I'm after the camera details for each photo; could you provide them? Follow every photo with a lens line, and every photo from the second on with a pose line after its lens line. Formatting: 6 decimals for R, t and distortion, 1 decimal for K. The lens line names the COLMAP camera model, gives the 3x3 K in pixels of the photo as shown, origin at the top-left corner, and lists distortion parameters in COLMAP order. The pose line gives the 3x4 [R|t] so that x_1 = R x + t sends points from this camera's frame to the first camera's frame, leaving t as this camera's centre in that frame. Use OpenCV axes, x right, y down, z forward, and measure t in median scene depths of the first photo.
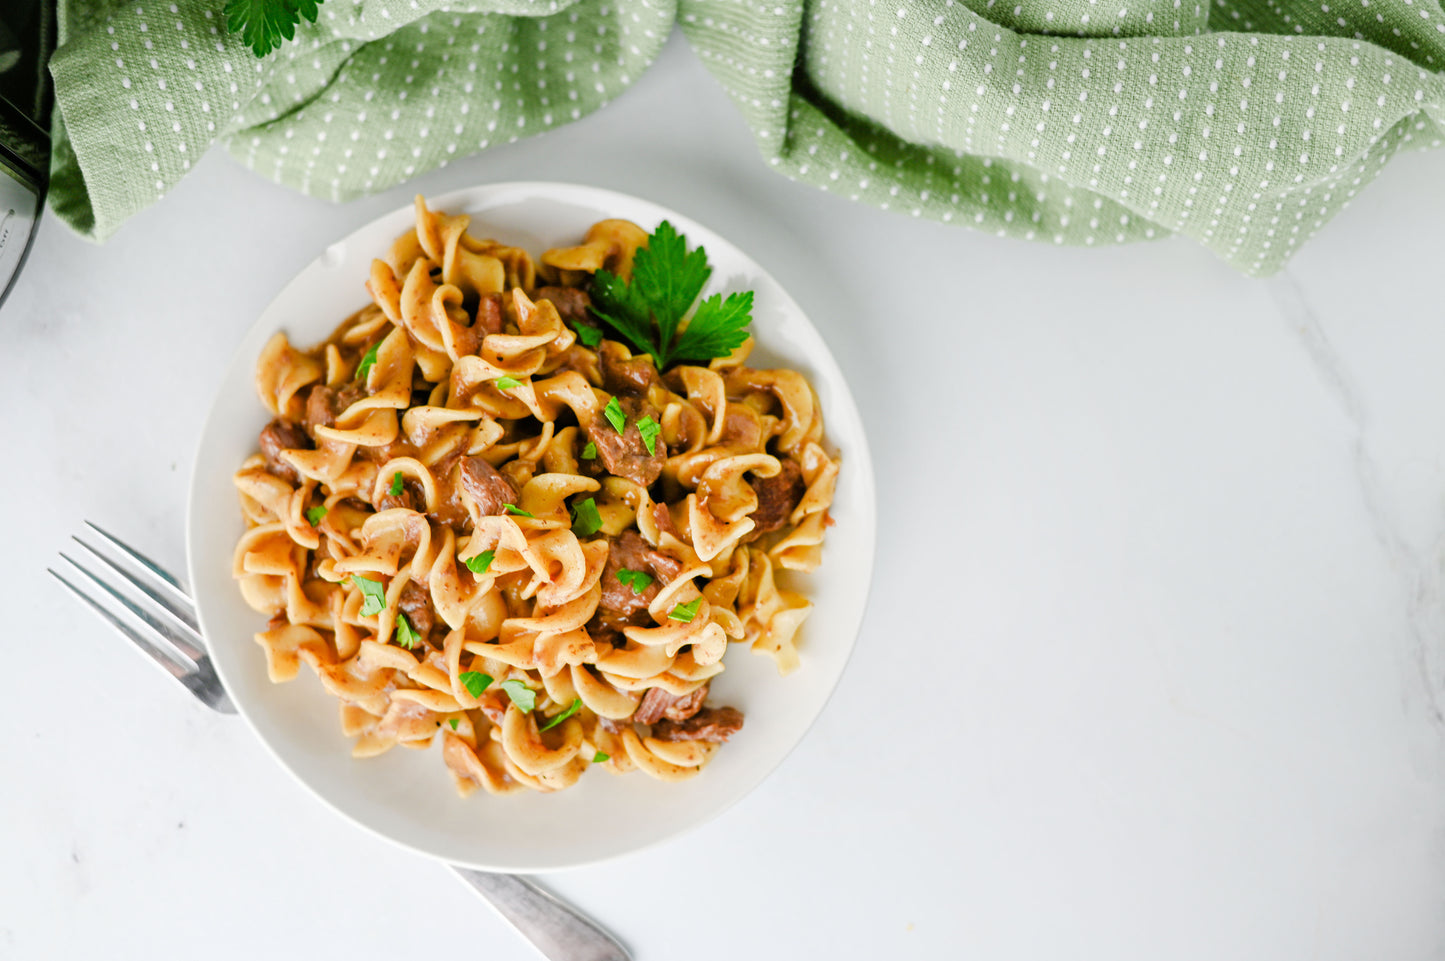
lens RADIAL K [[2218.5, 0, 722.5], [0, 2218.5, 480.5], [0, 0, 1]] dist [-0.132374, 0.004250]
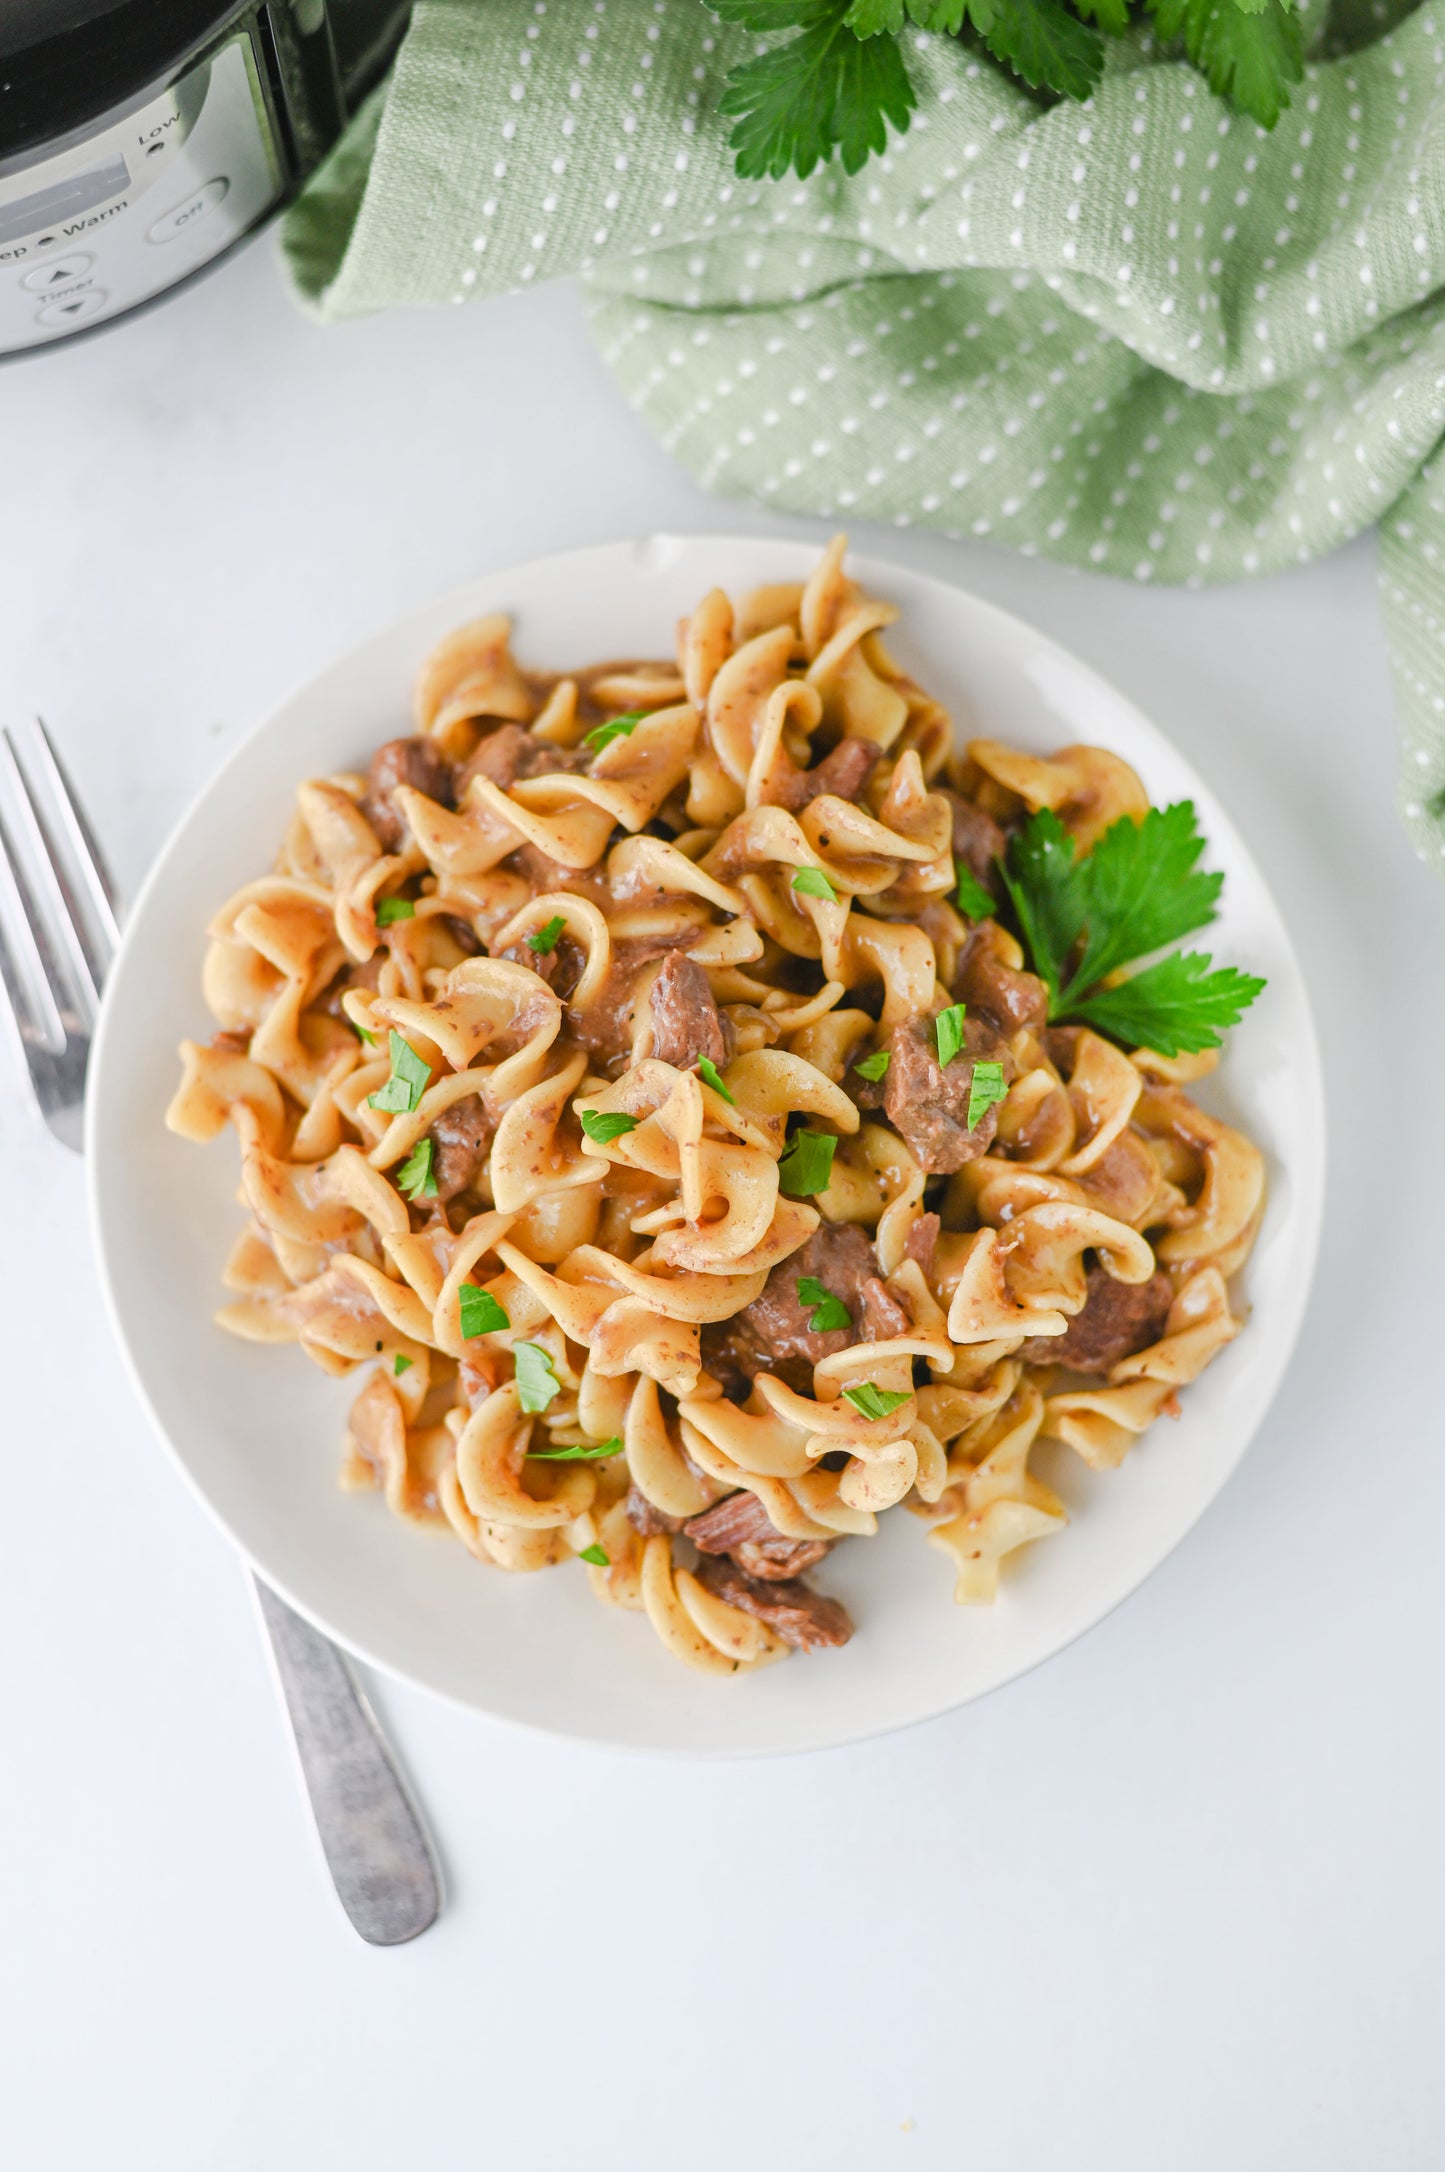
lens RADIAL K [[3420.9, 0, 722.5], [0, 3420.9, 1086.0], [0, 0, 1]] dist [-0.140286, -0.048788]
pose [[0.852028, 0.516910, -0.082776, -0.018537], [-0.522775, 0.848446, -0.082743, 0.080171], [0.027461, 0.113773, 0.993127, 0.147427]]
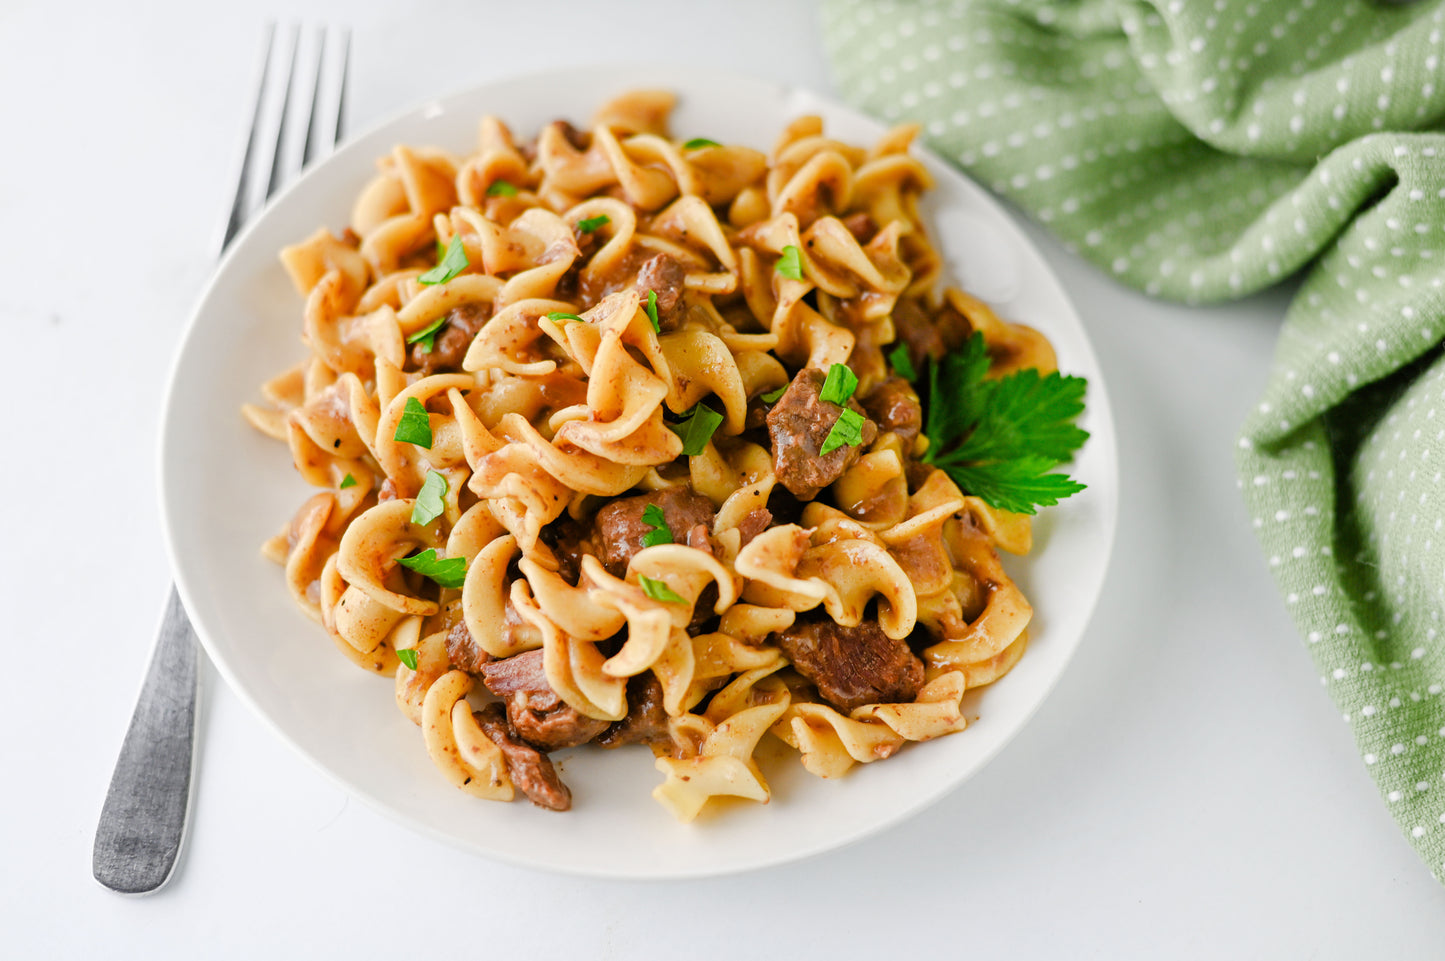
lens RADIAL K [[2275.9, 0, 722.5], [0, 2275.9, 480.5], [0, 0, 1]] dist [-0.140286, -0.048788]
pose [[0.551194, 0.723127, -0.416260, 0.251502], [-0.834347, 0.481949, -0.267564, 0.206580], [0.007134, 0.494785, 0.868986, 0.368792]]
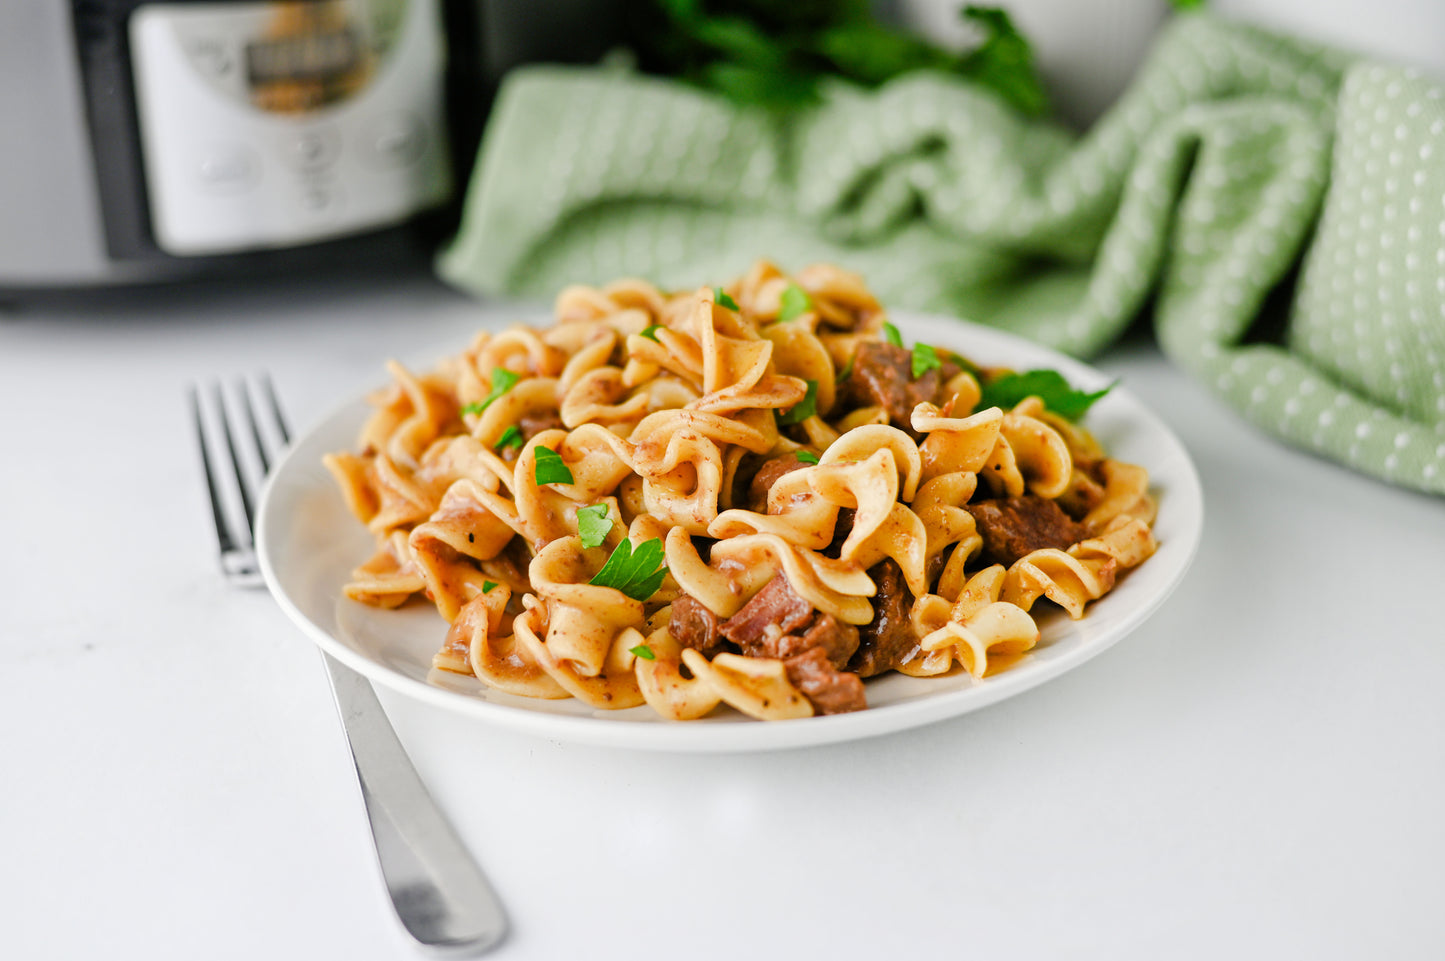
lens RADIAL K [[2275.9, 0, 722.5], [0, 2275.9, 480.5], [0, 0, 1]] dist [-0.140286, -0.048788]
pose [[0.864445, 0.187035, -0.466641, 0.270101], [-0.496675, 0.461337, -0.735175, 0.586758], [0.077776, 0.867287, 0.491696, 0.633244]]
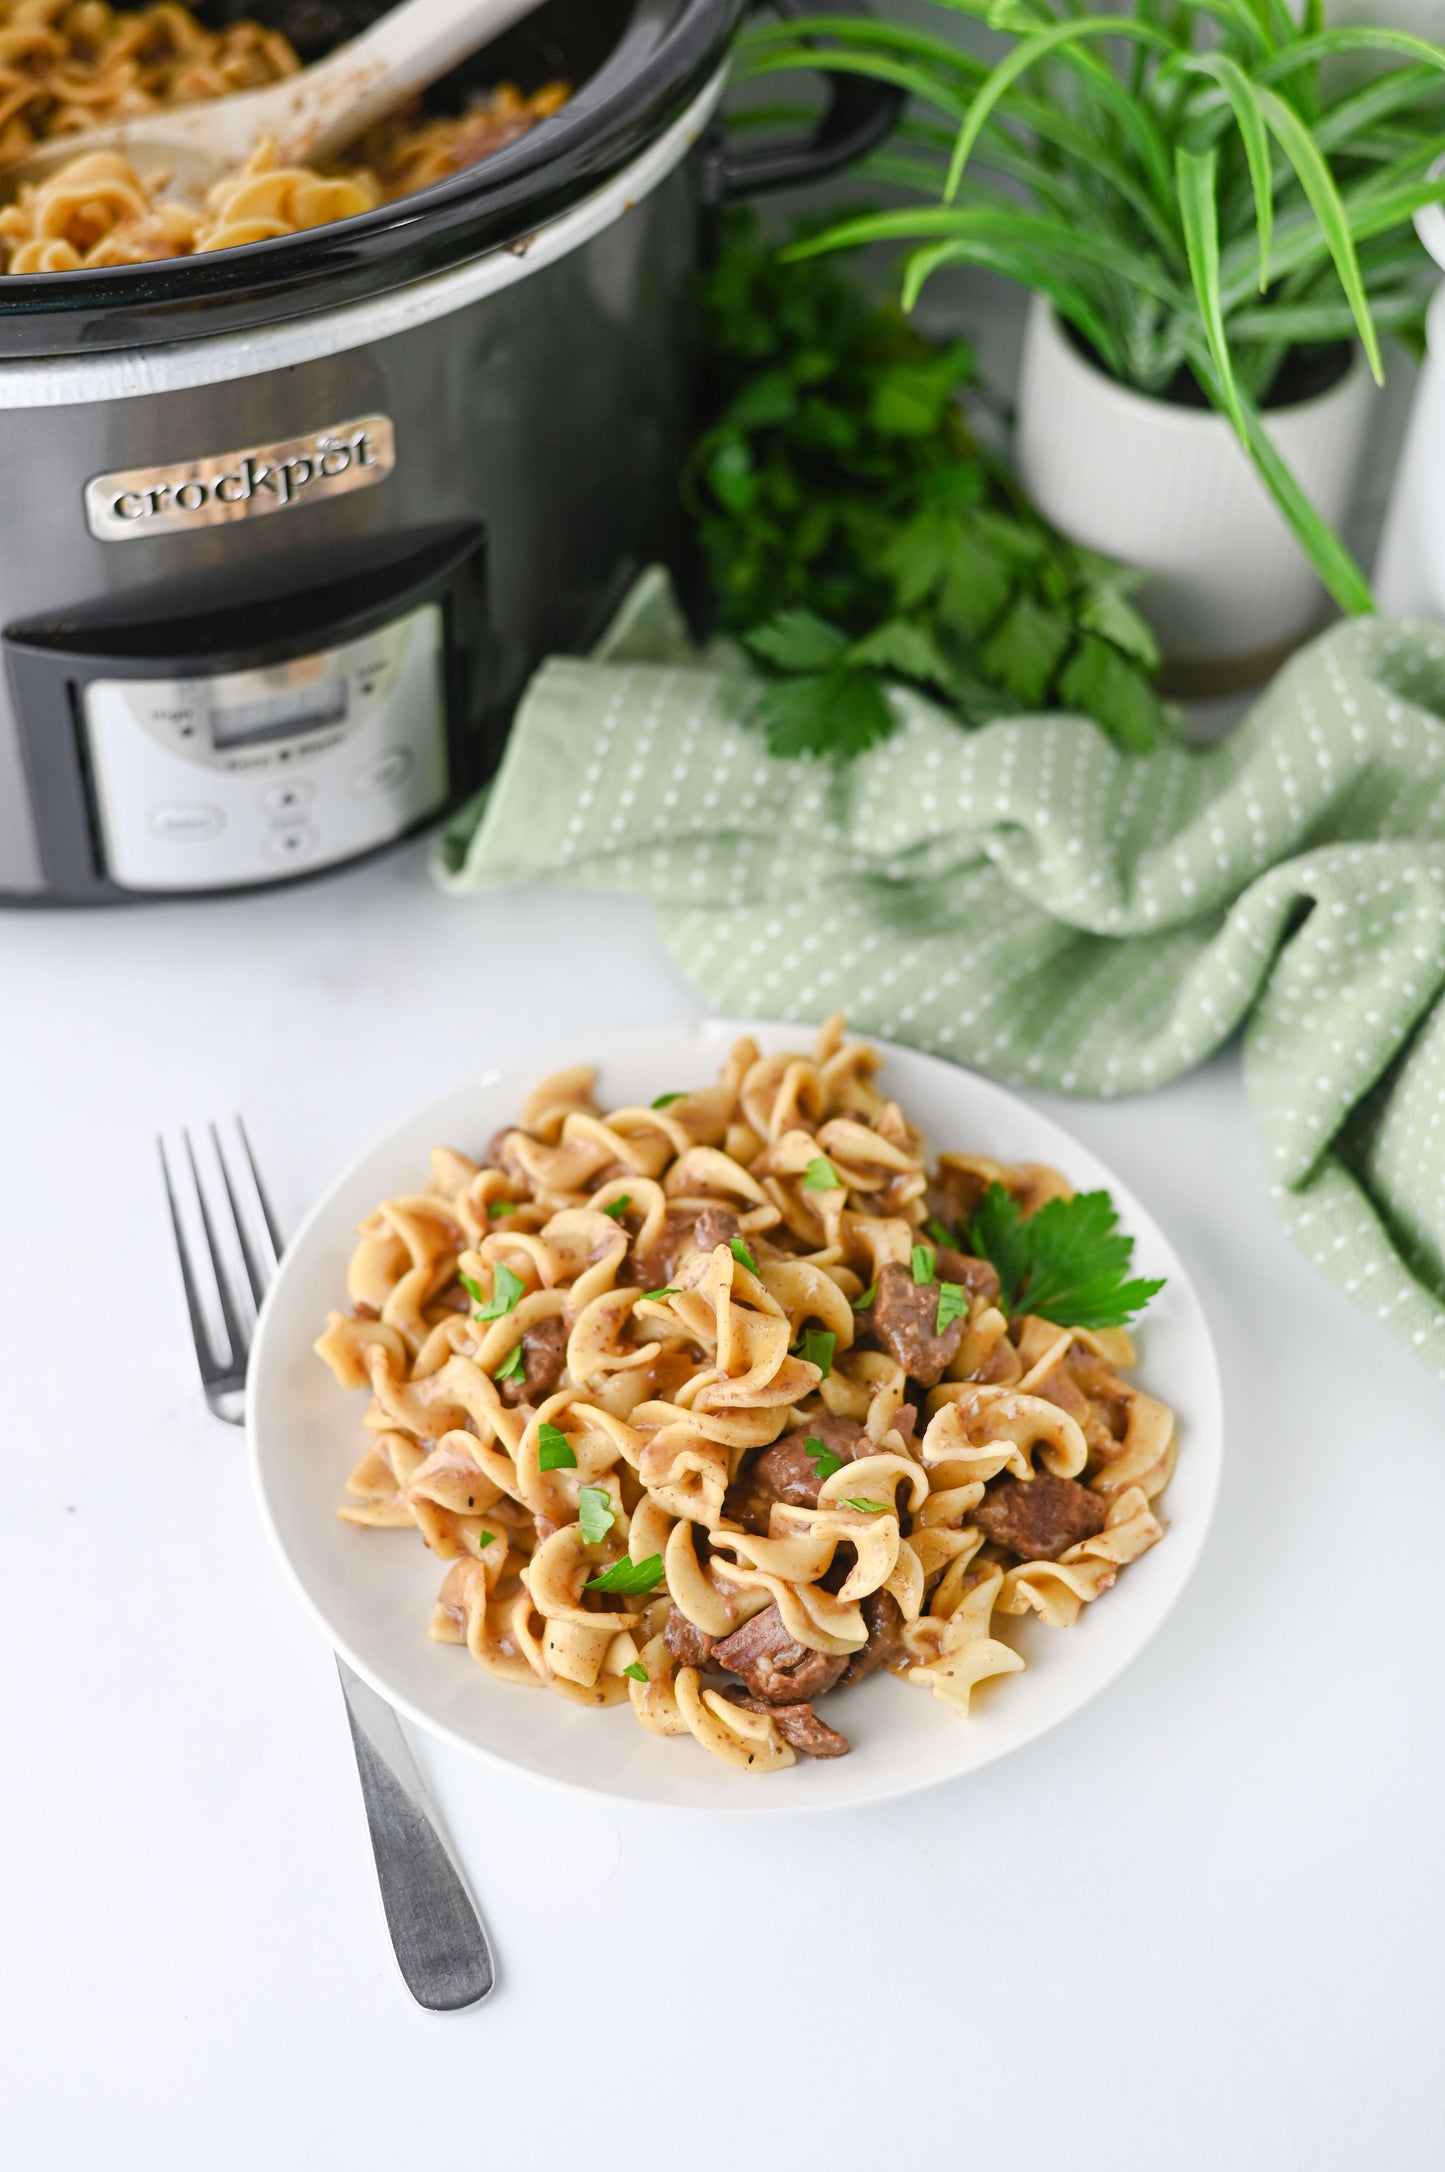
lens RADIAL K [[3334.6, 0, 722.5], [0, 3334.6, 1086.0], [0, 0, 1]] dist [-0.132374, 0.004250]
pose [[0.841198, 0.411076, -0.351286, 0.248427], [-0.540042, 0.671368, -0.507563, 0.505676], [0.027195, 0.616670, 0.786751, 0.101599]]
